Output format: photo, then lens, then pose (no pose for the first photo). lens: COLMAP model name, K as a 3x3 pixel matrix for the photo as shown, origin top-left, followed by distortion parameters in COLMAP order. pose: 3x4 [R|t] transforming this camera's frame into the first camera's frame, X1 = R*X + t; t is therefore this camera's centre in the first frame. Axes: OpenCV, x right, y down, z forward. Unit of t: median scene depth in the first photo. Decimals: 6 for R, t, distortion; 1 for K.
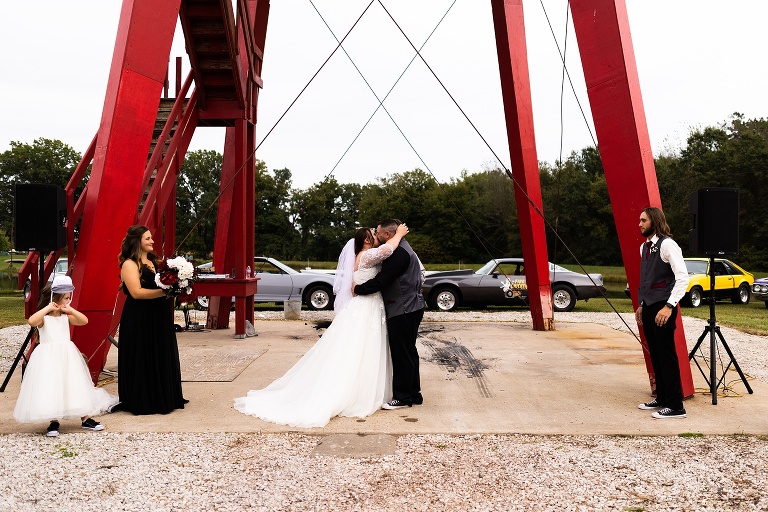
lens RADIAL K [[735.5, 0, 384.0], [0, 735.5, 256.0], [0, 0, 1]] dist [-0.001144, 0.014944]
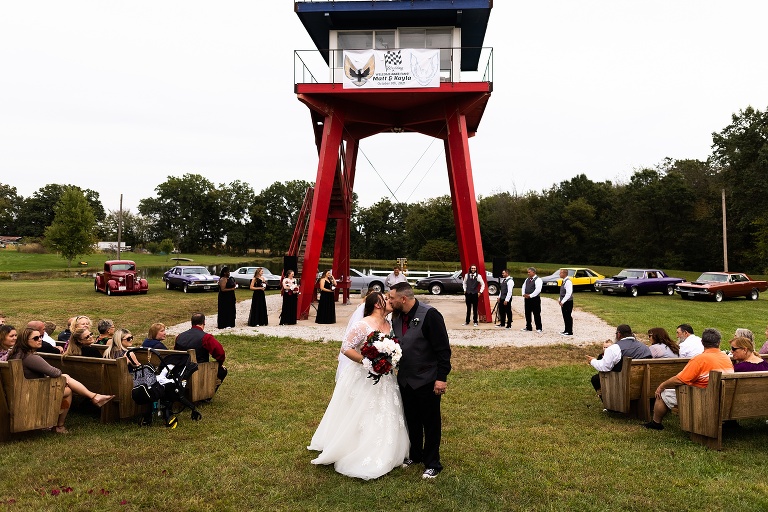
lens RADIAL K [[646.9, 0, 381.3], [0, 646.9, 260.1], [0, 0, 1]] dist [-0.014202, 0.007887]
pose [[0.996474, 0.003051, -0.083845, 0.025798], [-0.001118, 0.999732, 0.023102, -0.020894], [0.083893, -0.022927, 0.996211, -0.268079]]
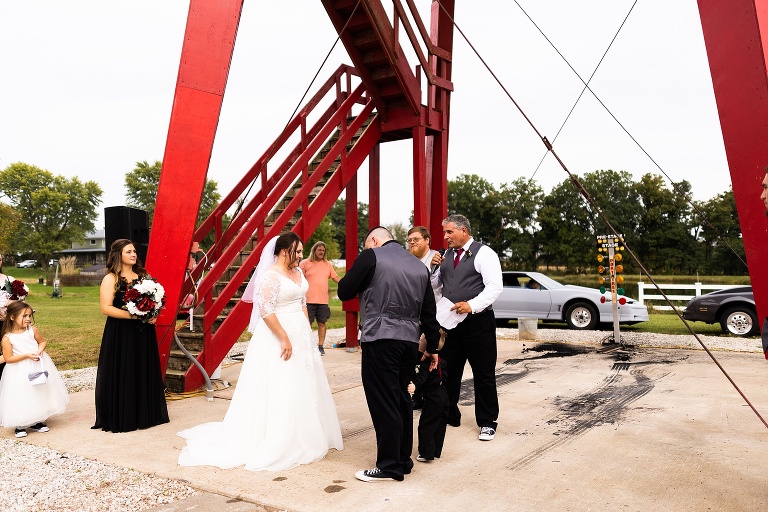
lens RADIAL K [[666.0, 0, 384.0], [0, 666.0, 256.0], [0, 0, 1]] dist [-0.013231, -0.006837]
pose [[0.812252, -0.026840, -0.582689, 0.059506], [0.012309, 0.999507, -0.028881, 0.001415], [0.583176, 0.016286, 0.812182, 0.061833]]
